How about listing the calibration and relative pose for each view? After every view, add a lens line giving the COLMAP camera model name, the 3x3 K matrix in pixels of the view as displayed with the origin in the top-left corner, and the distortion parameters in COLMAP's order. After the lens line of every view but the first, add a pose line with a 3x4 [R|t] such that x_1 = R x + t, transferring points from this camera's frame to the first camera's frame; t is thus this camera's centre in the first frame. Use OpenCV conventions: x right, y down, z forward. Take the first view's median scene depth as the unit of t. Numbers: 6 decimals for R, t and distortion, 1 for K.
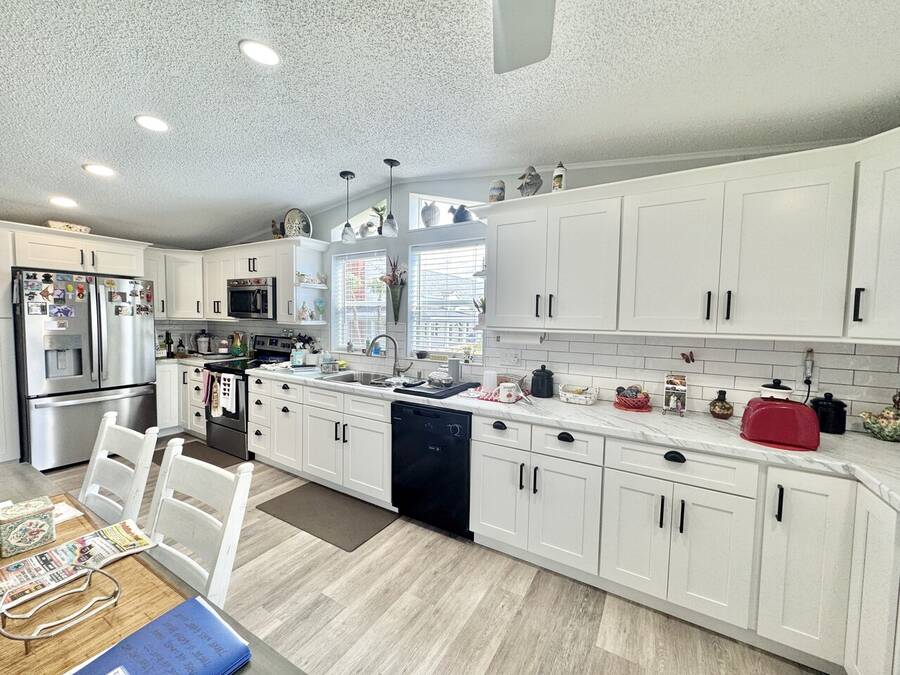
lens RADIAL K [[358.0, 0, 450.0], [0, 358.0, 337.5], [0, 0, 1]] dist [-0.002722, -0.000121]
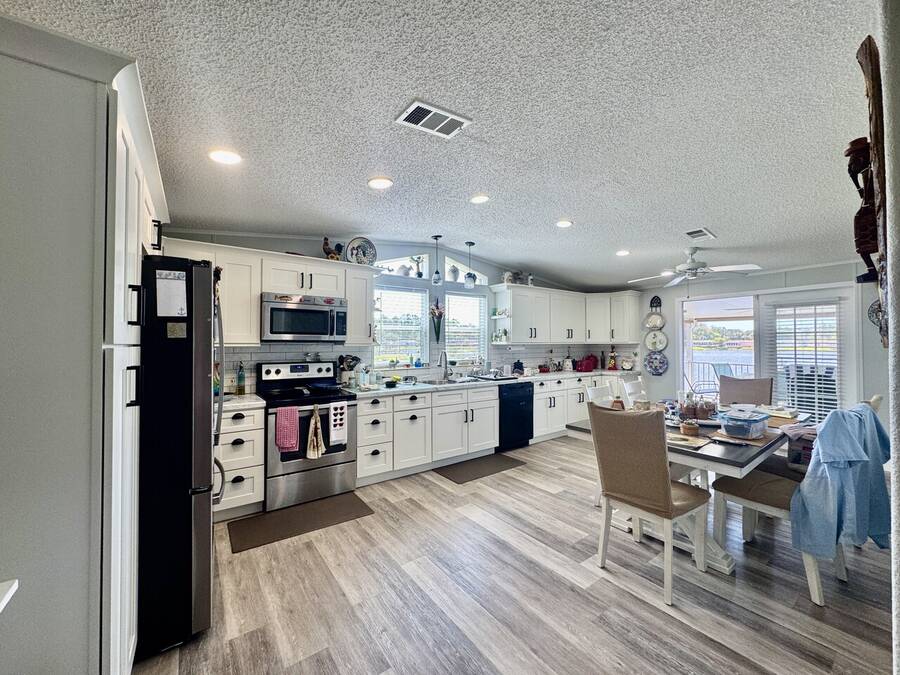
lens RADIAL K [[358.0, 0, 450.0], [0, 358.0, 337.5], [0, 0, 1]] dist [-0.002722, -0.000121]
pose [[0.389229, -0.002098, 0.921139, -1.500971], [0.060582, 0.997891, -0.023326, -0.026118], [-0.919147, 0.064883, 0.388535, 0.418936]]
